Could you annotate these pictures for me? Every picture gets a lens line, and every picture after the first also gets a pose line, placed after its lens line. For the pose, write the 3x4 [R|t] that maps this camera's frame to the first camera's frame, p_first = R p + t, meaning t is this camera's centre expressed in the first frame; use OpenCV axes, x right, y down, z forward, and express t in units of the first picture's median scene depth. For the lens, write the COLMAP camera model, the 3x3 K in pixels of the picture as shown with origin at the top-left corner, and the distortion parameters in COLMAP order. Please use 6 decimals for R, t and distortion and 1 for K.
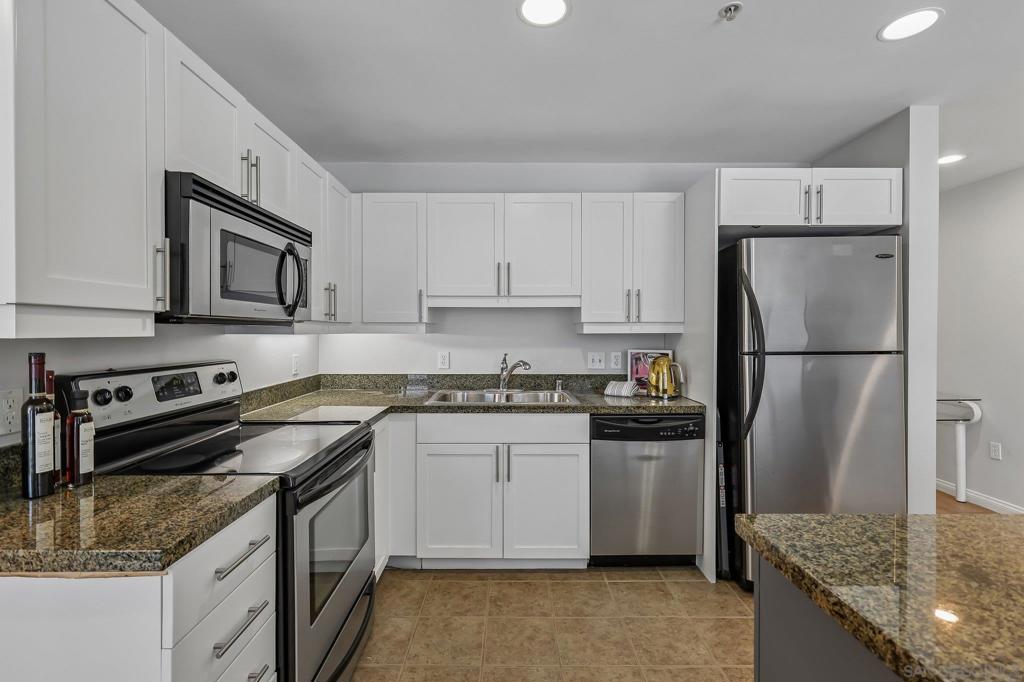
lens RADIAL K [[460.8, 0, 505.8], [0, 460.8, 334.3], [0, 0, 1]] dist [0.006128, -0.002270]
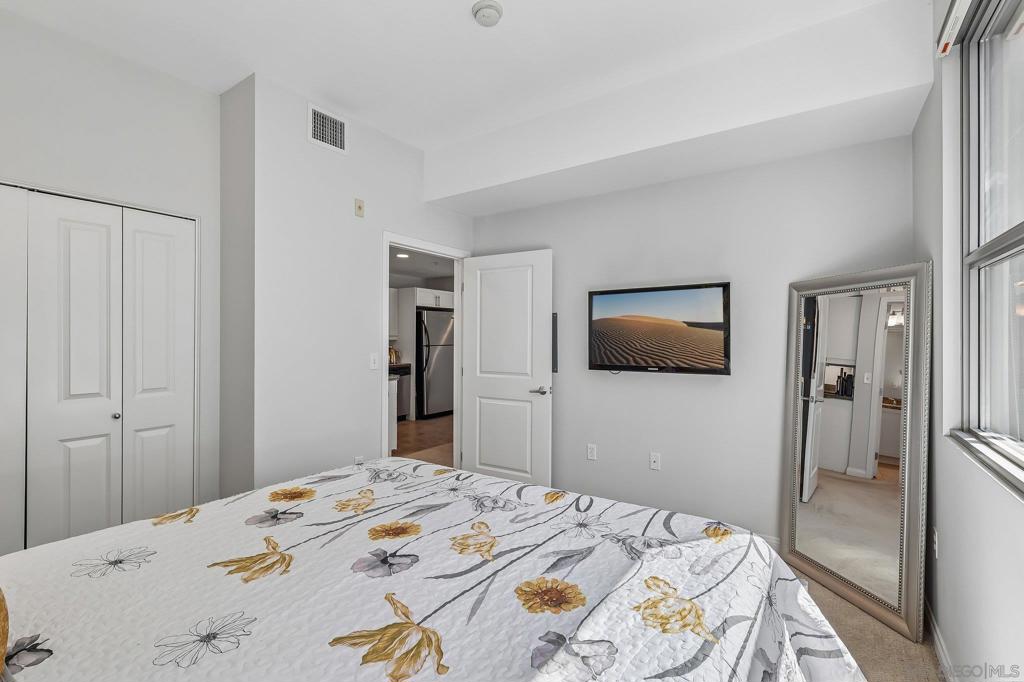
lens RADIAL K [[460.8, 0, 506.8], [0, 460.8, 337.8], [0, 0, 1]] dist [0.006128, -0.002270]
pose [[0.576068, 0.003788, 0.817393, -1.681112], [0.002304, 0.999978, -0.006257, 0.004154], [-0.817399, 0.005488, 0.576046, -1.260451]]
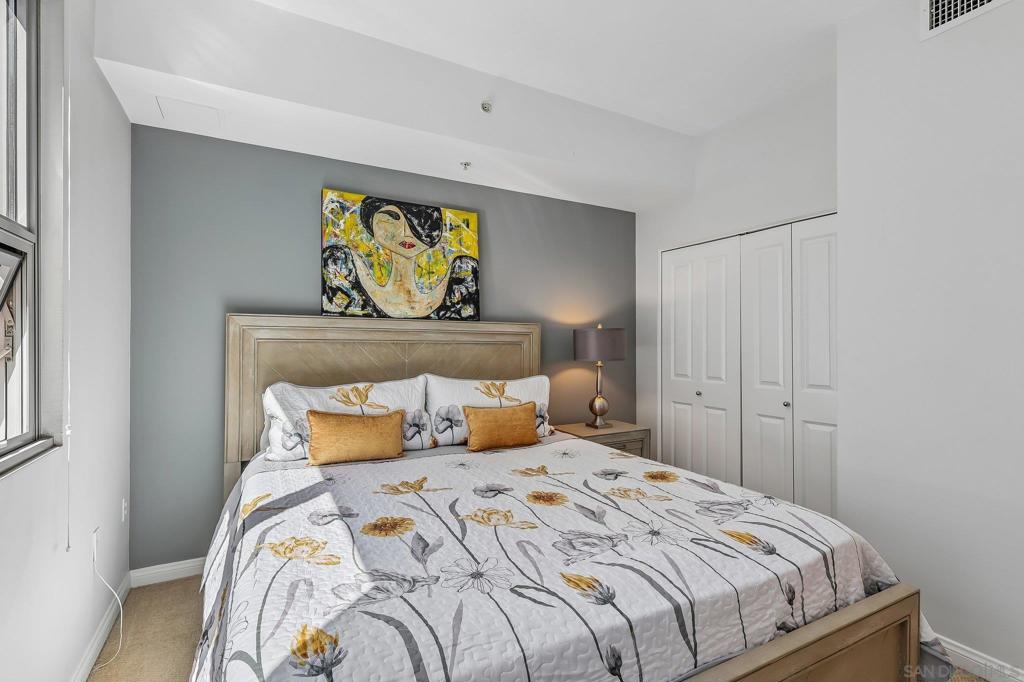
lens RADIAL K [[460.8, 0, 506.1], [0, 460.8, 346.8], [0, 0, 1]] dist [0.006128, -0.002270]
pose [[0.469227, 0.005714, -0.883059, -0.624286], [-0.005640, 0.999978, 0.003473, 0.019886], [0.883060, 0.003350, 0.469249, -1.173501]]
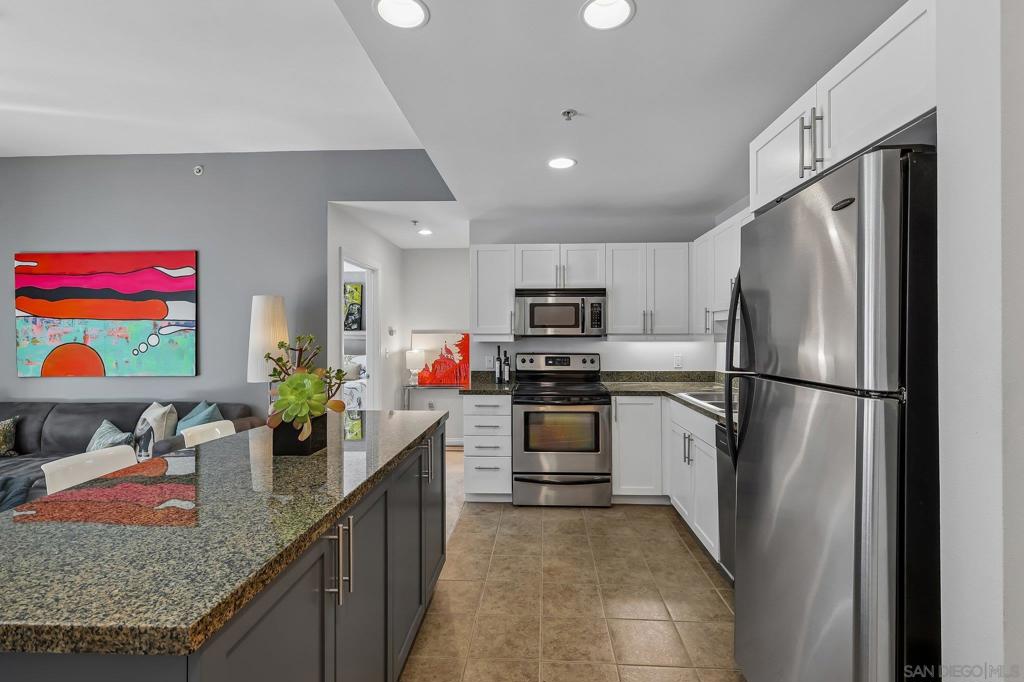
lens RADIAL K [[460.8, 0, 515.0], [0, 460.8, 337.0], [0, 0, 1]] dist [0.006128, -0.002270]
pose [[-0.053717, 0.001792, -0.998555, 1.245203], [-0.005499, 0.999983, 0.002091, -0.017446], [0.998541, 0.005603, -0.053706, 0.607394]]
